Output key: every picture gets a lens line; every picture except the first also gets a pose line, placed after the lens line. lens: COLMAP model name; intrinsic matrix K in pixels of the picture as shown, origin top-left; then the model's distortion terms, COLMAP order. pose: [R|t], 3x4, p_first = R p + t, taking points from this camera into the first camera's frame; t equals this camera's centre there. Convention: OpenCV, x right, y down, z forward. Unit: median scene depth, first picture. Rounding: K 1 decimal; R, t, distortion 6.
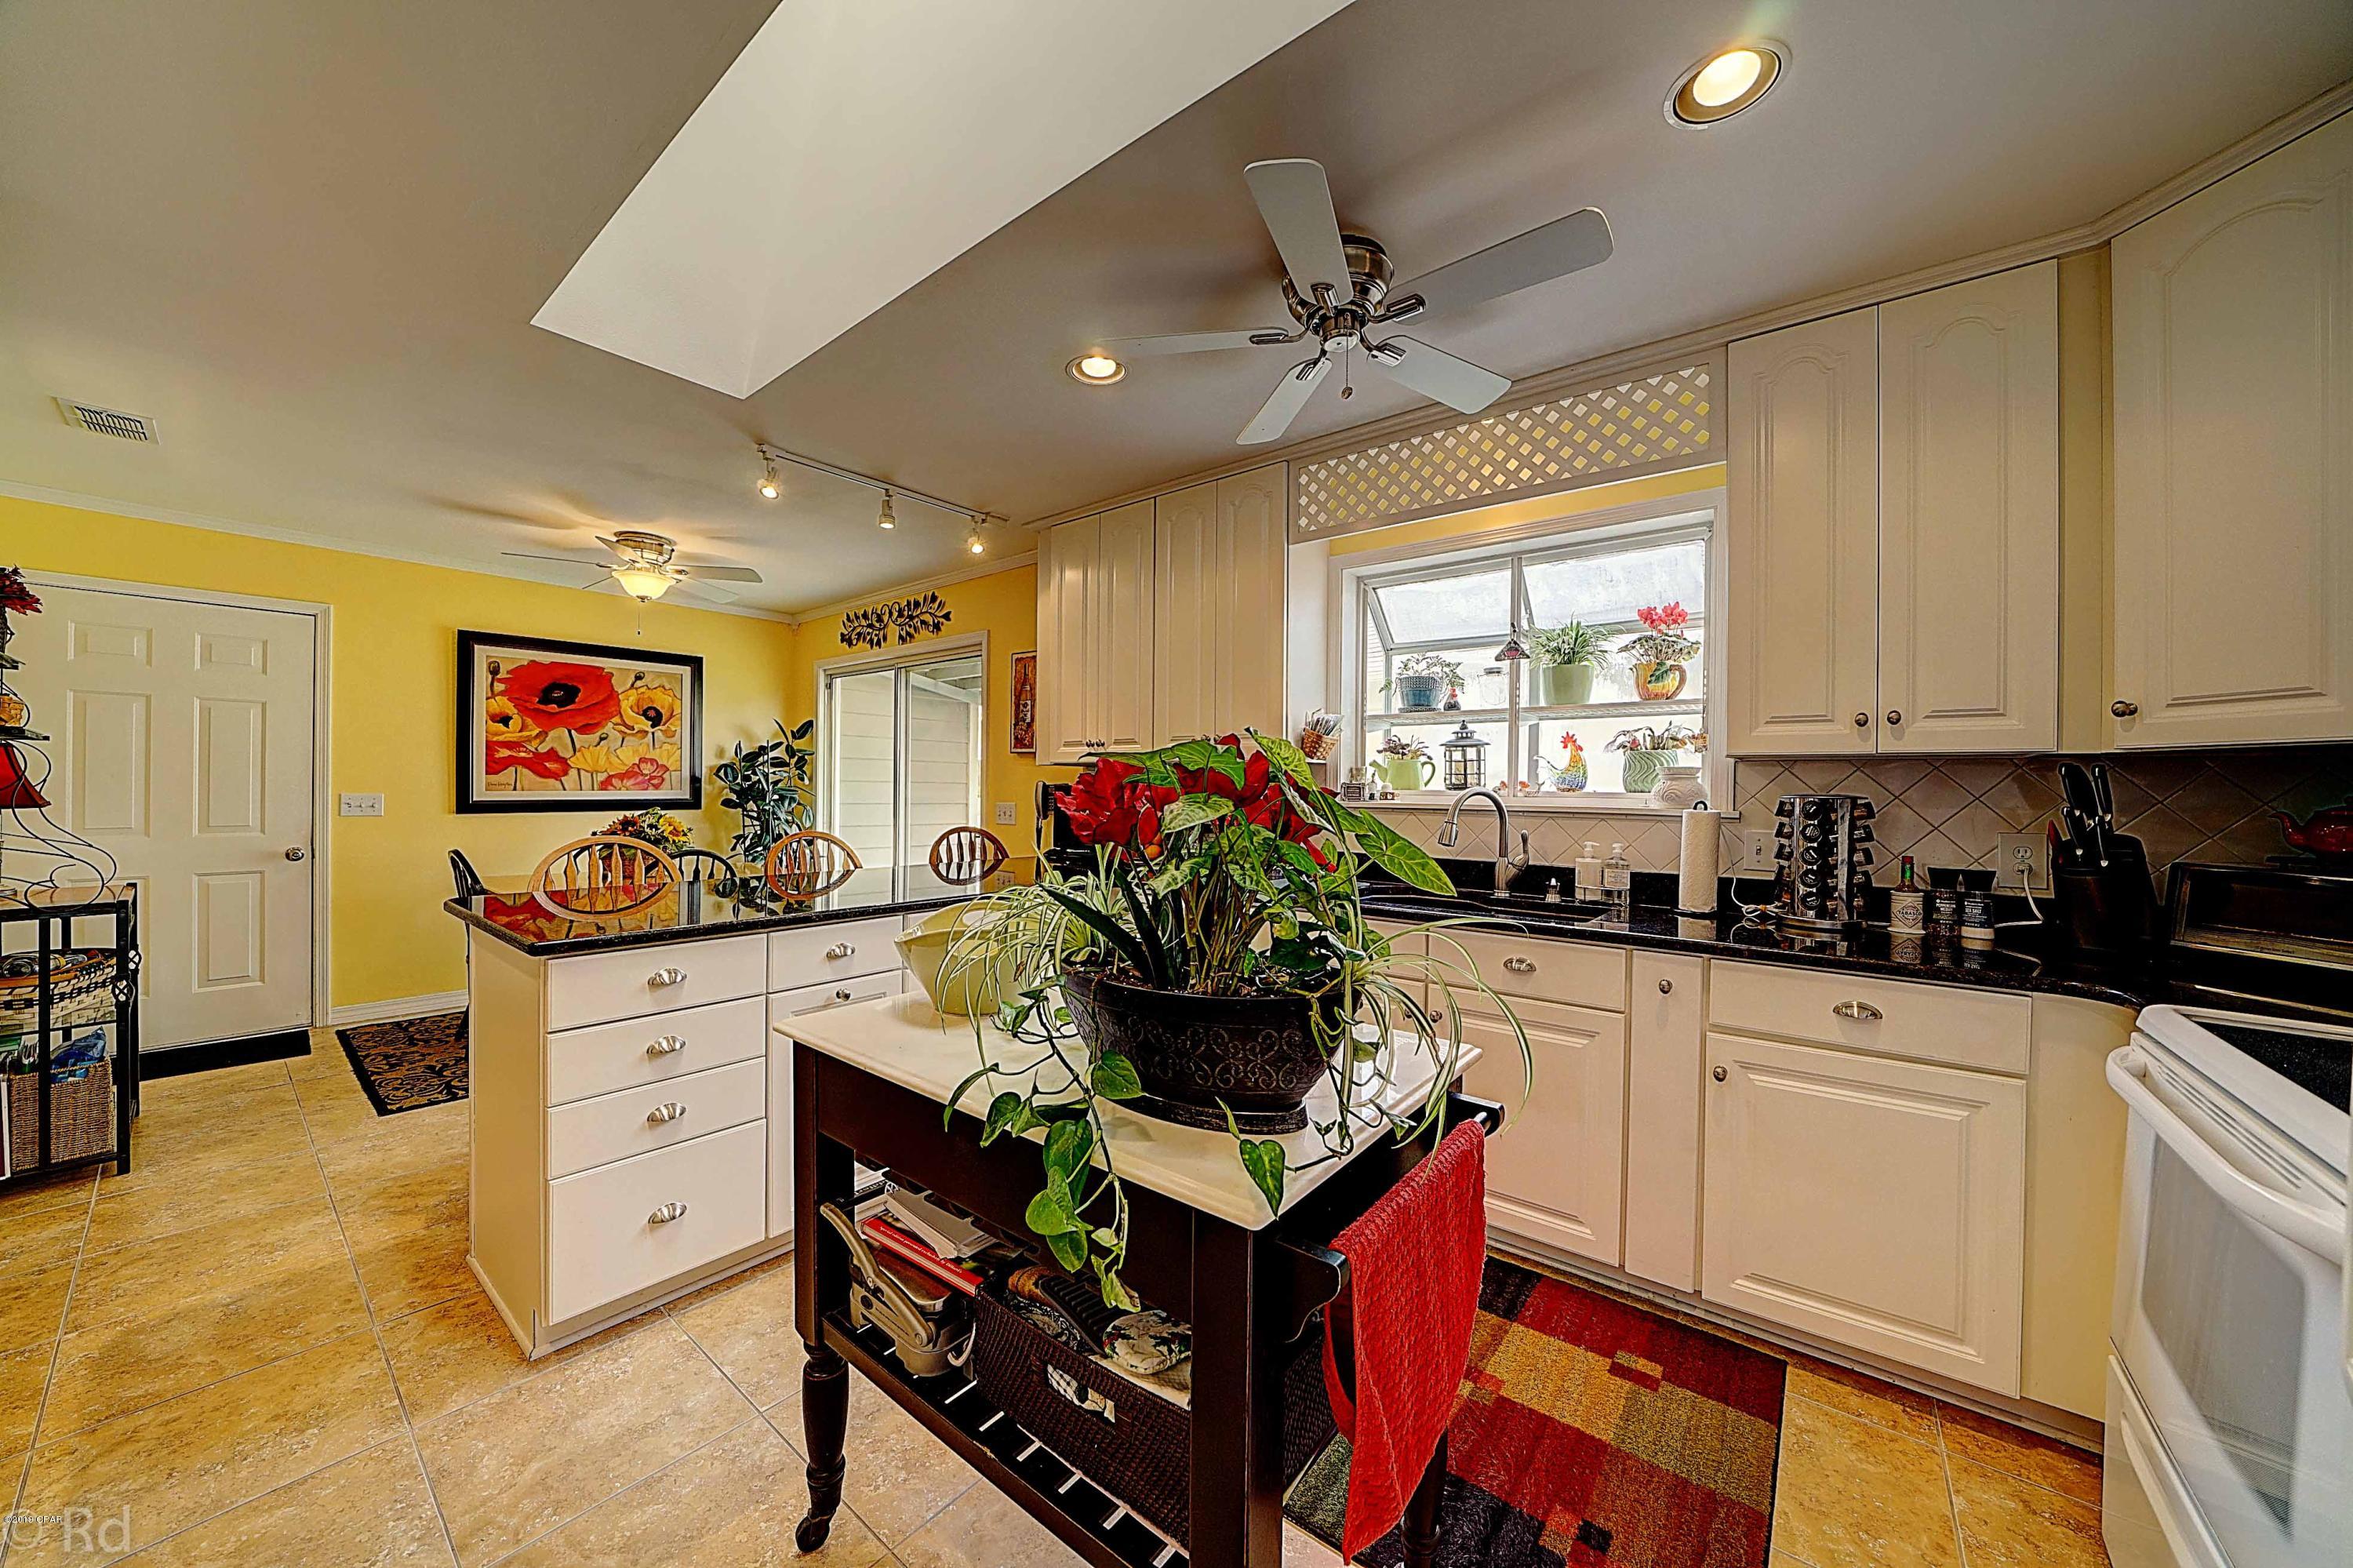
lens RADIAL K [[814.0, 0, 1178.7], [0, 814.0, 786.1], [0, 0, 1]] dist [-0.026842, 0.003485]
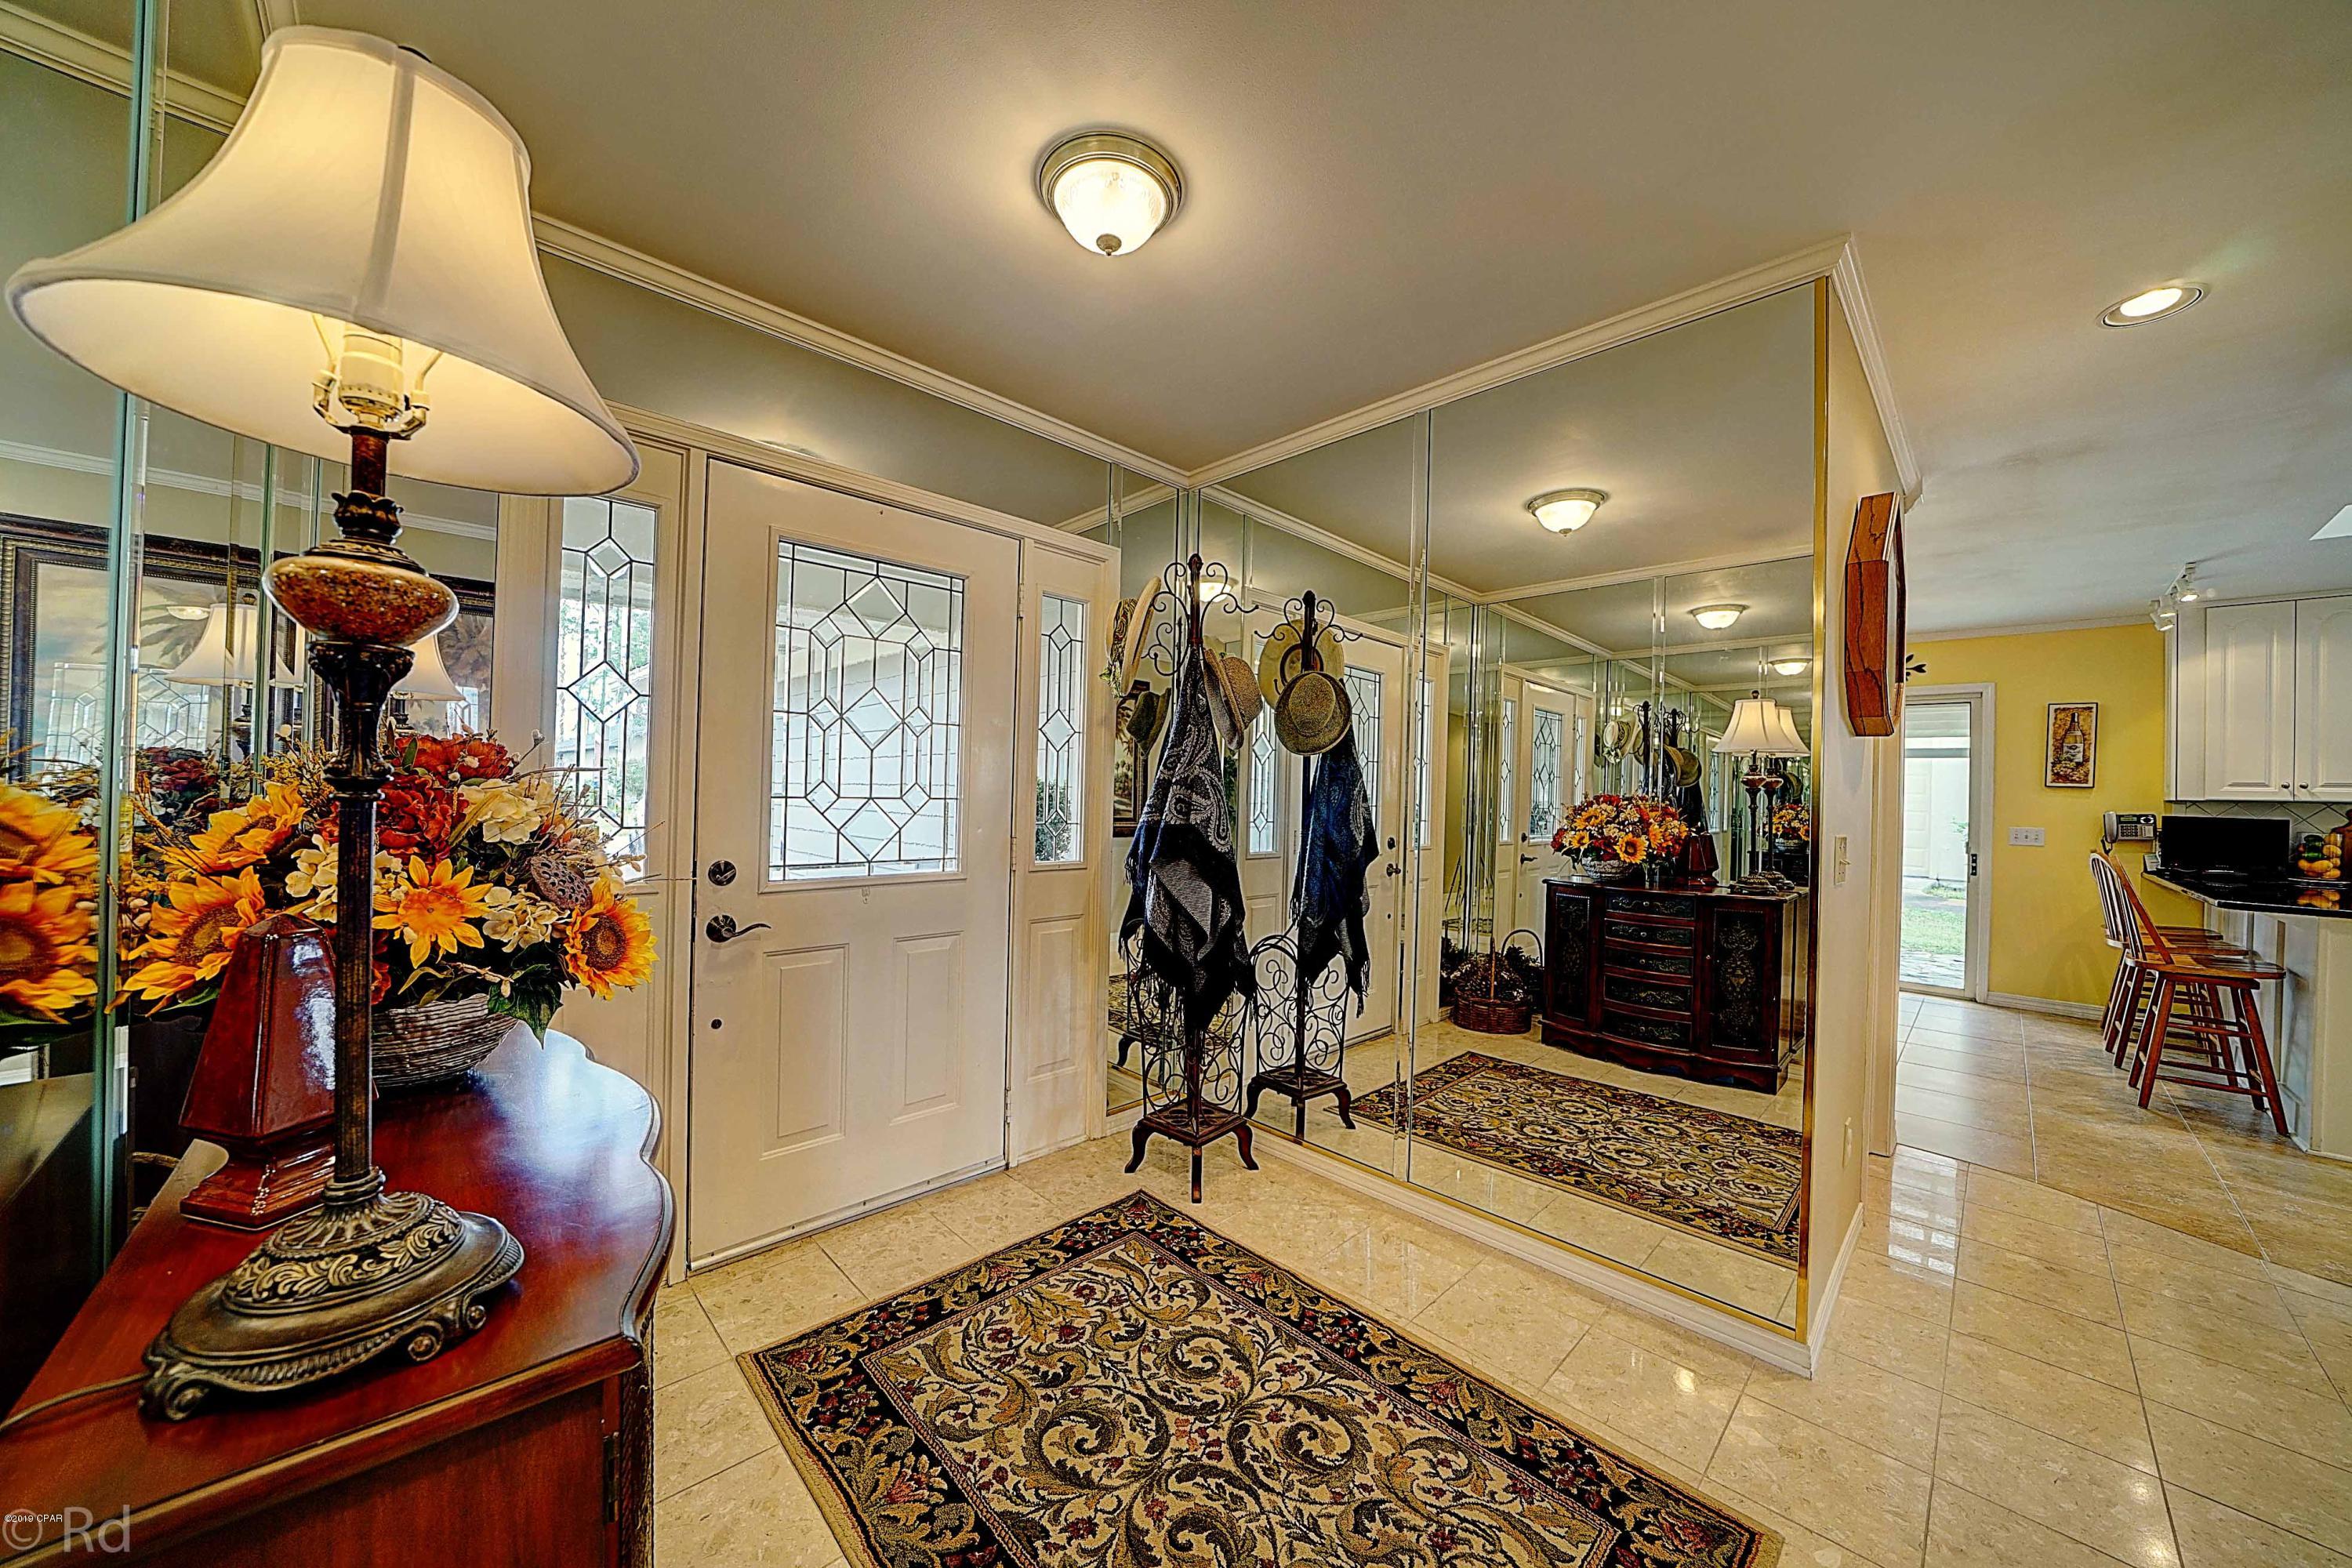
lens RADIAL K [[813.6, 0, 1186.7], [0, 813.6, 784.1], [0, 0, 1]] dist [-0.026842, 0.003485]
pose [[0.992009, 0.014555, -0.125326, -1.259099], [-0.015900, 0.999826, -0.009733, -0.012292], [0.125163, 0.011648, 0.992068, -0.305640]]
